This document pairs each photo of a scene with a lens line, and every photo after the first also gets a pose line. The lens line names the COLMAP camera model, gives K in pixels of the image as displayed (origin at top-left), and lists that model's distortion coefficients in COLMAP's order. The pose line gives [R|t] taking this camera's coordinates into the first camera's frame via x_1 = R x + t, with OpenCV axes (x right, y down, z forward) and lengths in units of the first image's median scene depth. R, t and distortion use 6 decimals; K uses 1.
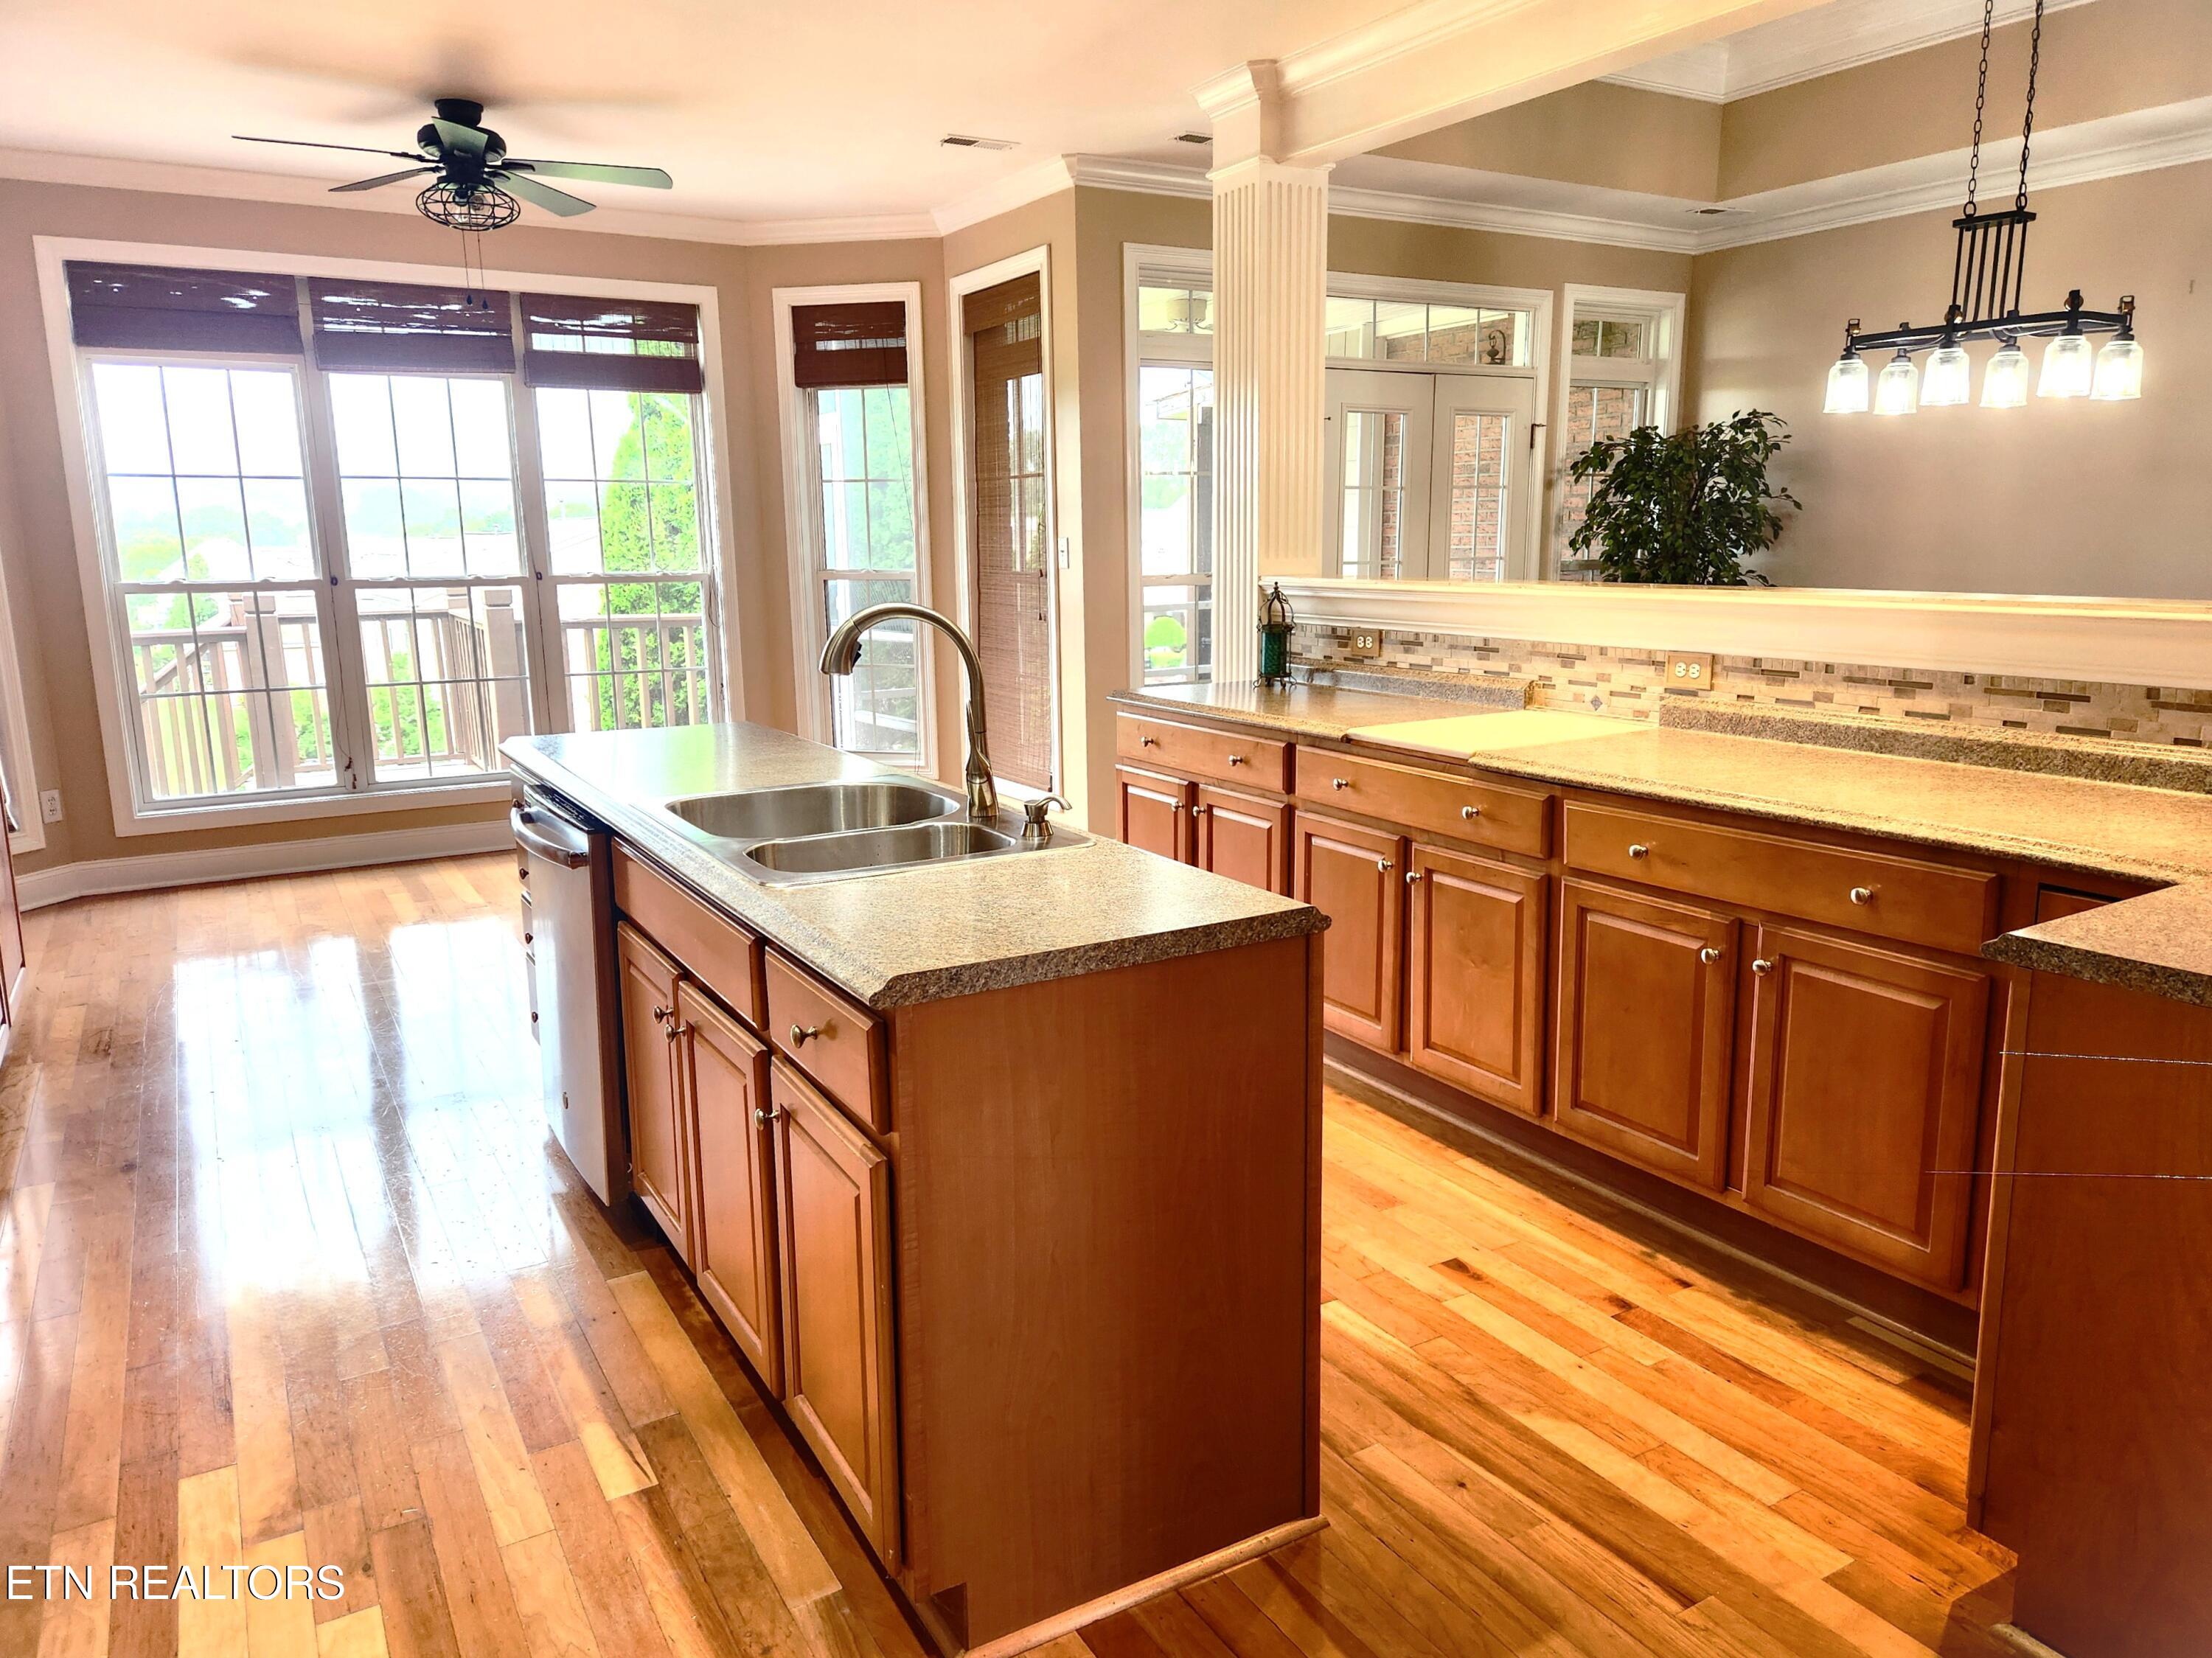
lens RADIAL K [[1528.7, 0, 1075.9], [0, 1528.7, 824.2], [0, 0, 1]] dist [0.071210, -0.073708]
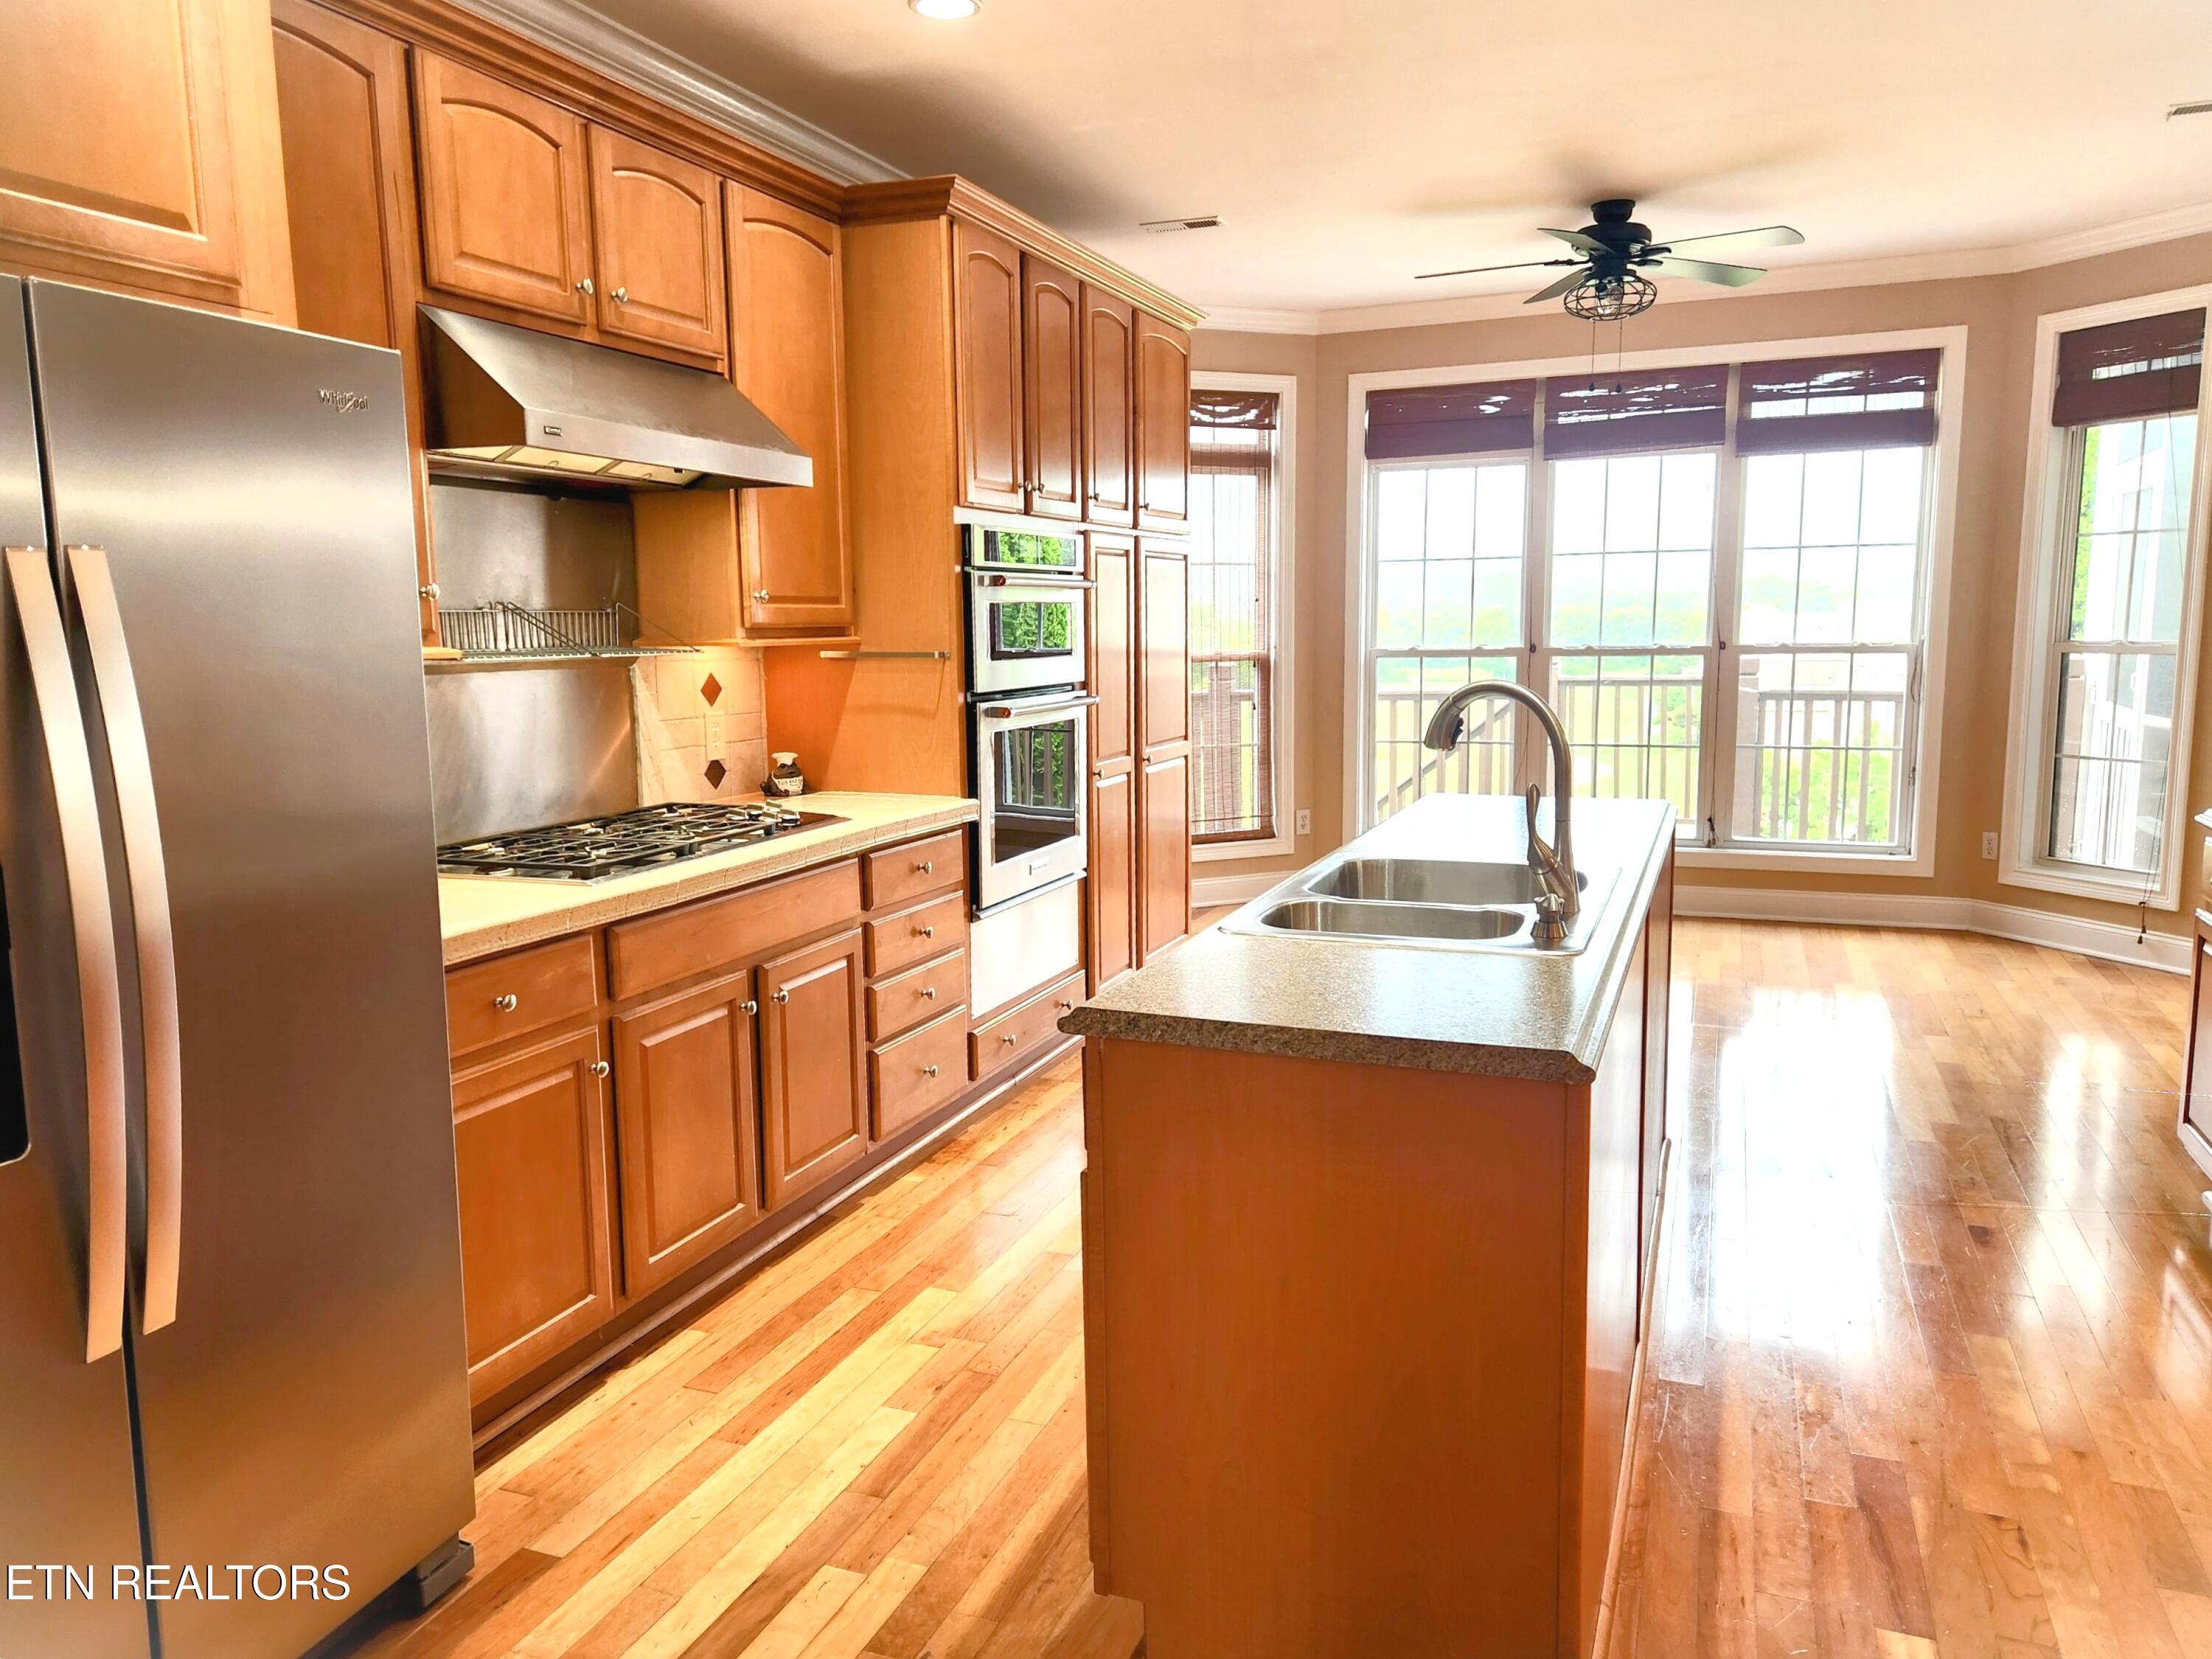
lens RADIAL K [[1528.8, 0, 1075.9], [0, 1528.8, 824.7], [0, 0, 1]] dist [0.071210, -0.073708]
pose [[0.601302, 0.108467, -0.791625, 0.207607], [-0.141055, 0.989593, 0.028449, -0.017750], [0.786472, 0.094556, 0.610344, 0.083361]]
